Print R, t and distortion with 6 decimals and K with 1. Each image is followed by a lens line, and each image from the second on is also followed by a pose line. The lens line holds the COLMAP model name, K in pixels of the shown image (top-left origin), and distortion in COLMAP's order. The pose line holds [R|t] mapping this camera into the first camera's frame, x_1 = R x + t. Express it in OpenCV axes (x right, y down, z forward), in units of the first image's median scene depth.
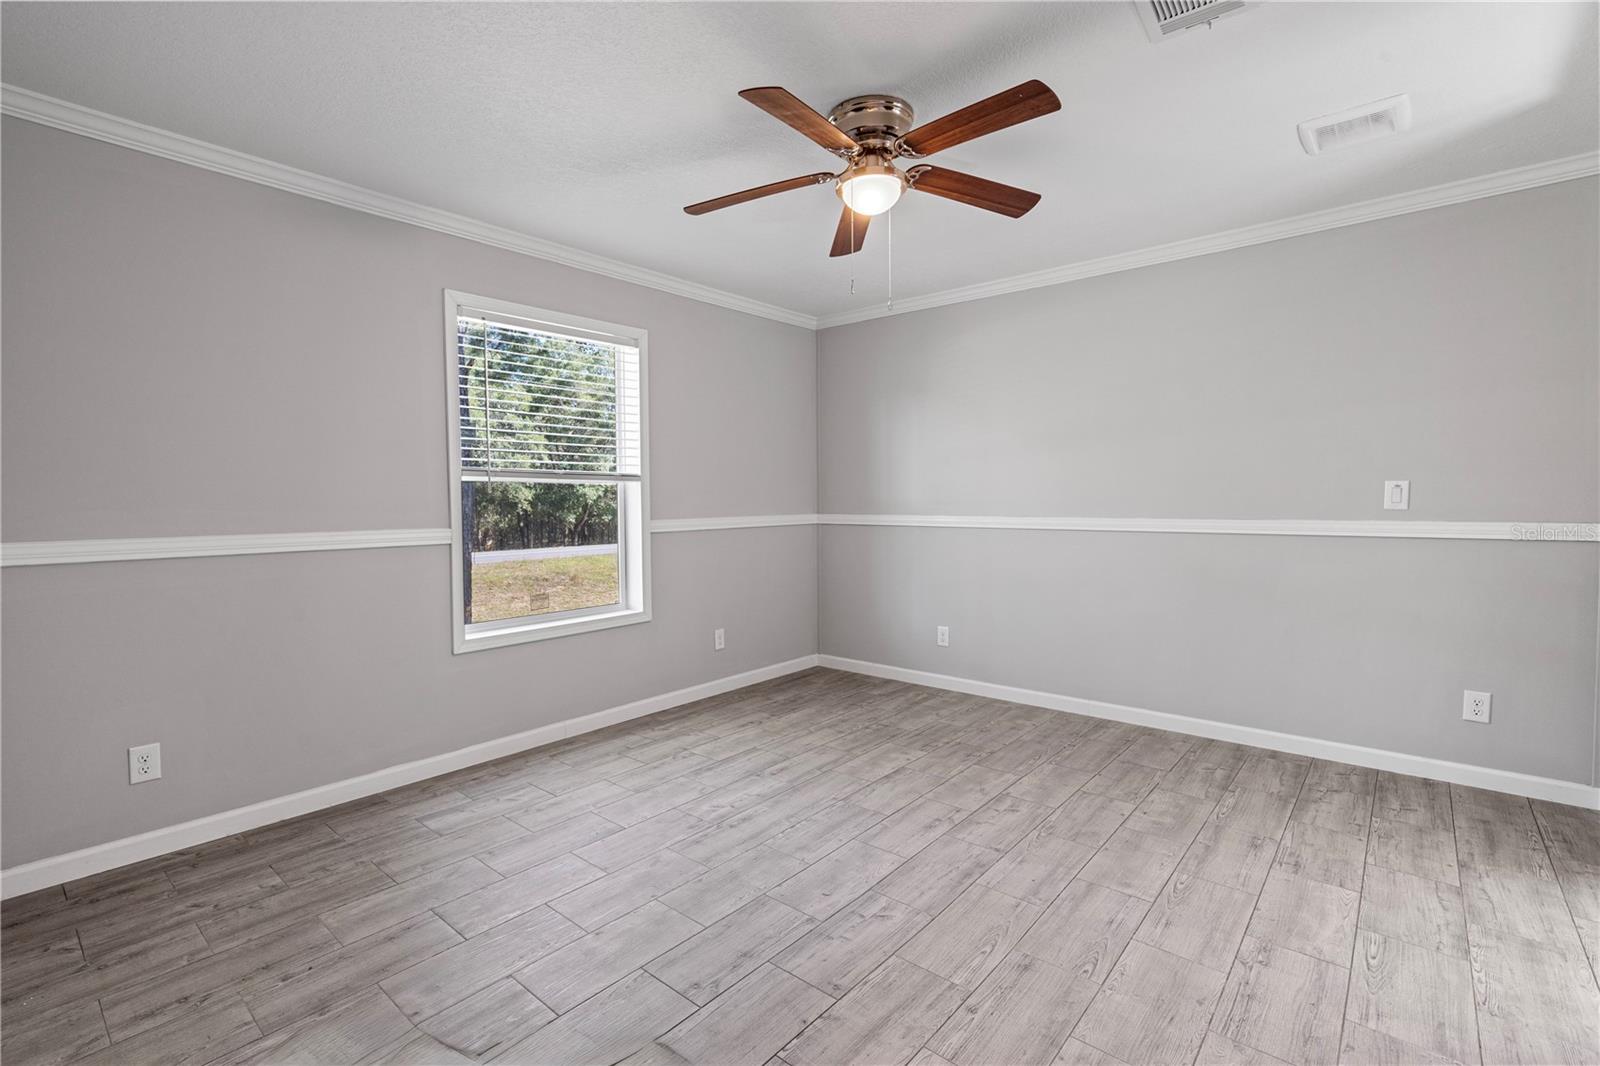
lens RADIAL K [[727.8, 0, 785.6], [0, 727.8, 530.5], [0, 0, 1]] dist [-0.002805, 0.000175]
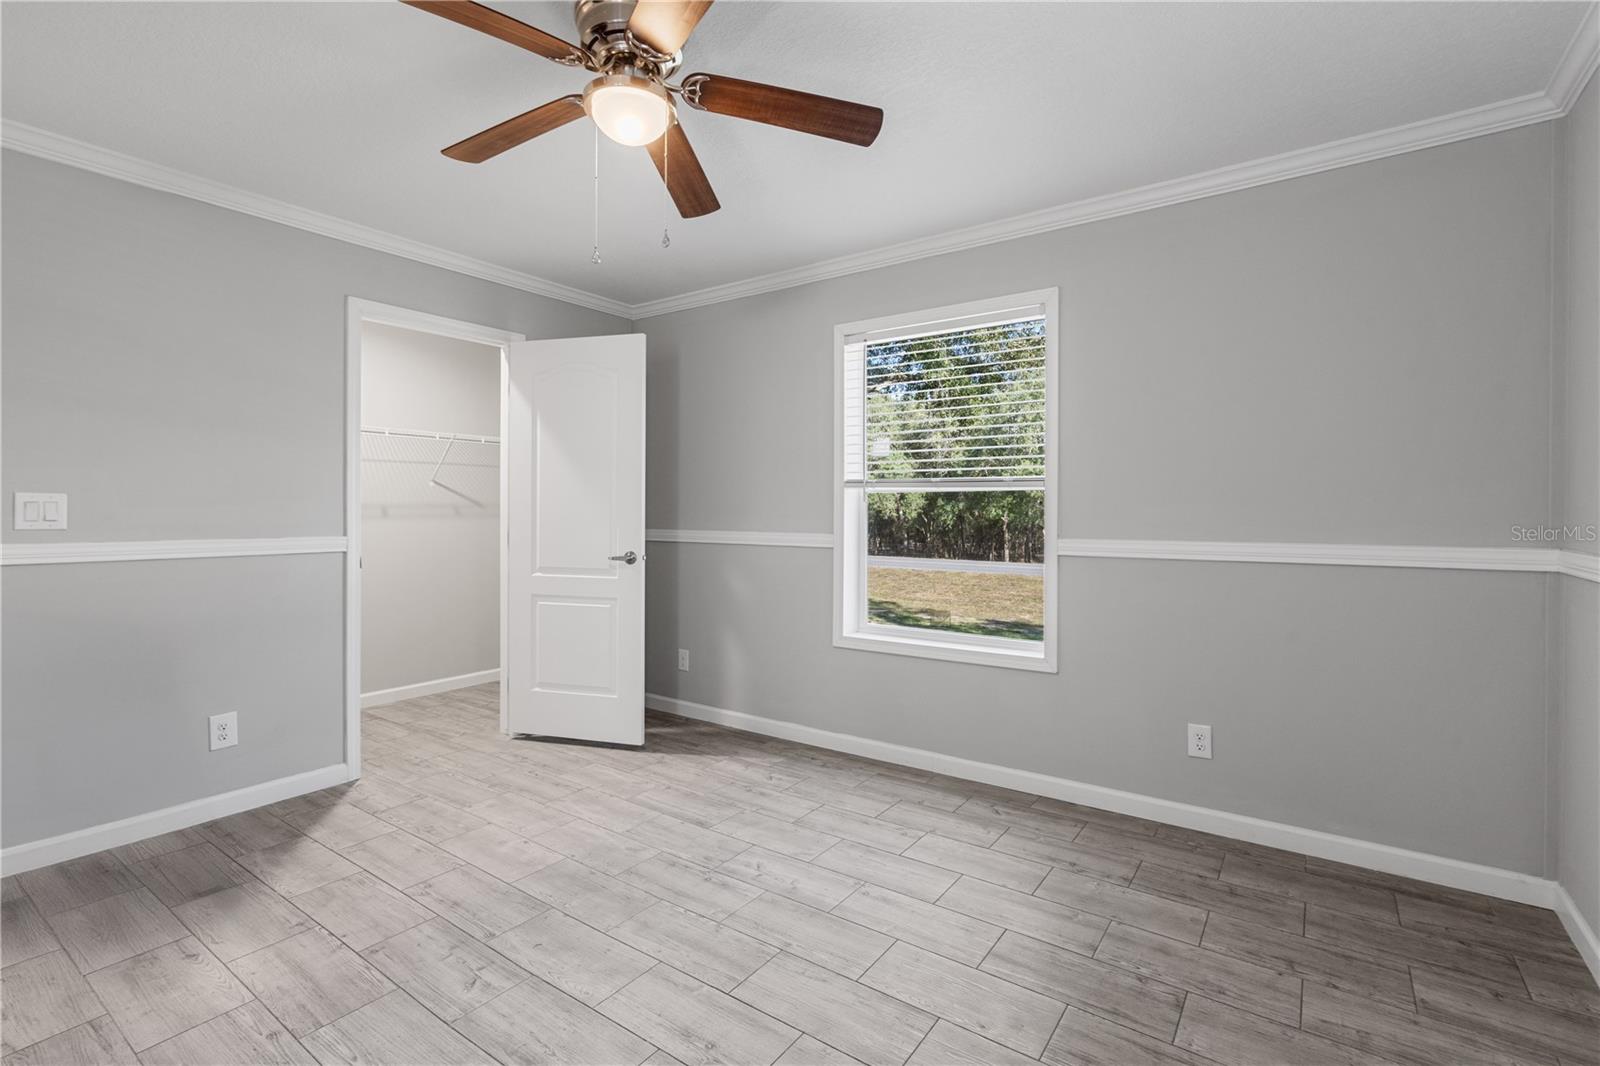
lens RADIAL K [[727.8, 0, 785.6], [0, 727.8, 530.5], [0, 0, 1]] dist [-0.002805, 0.000175]
pose [[0.089624, 0.031179, -0.995488, 0.656631], [-0.045115, 0.998611, 0.027215, -0.037709], [0.994953, 0.042472, 0.090906, 0.813497]]
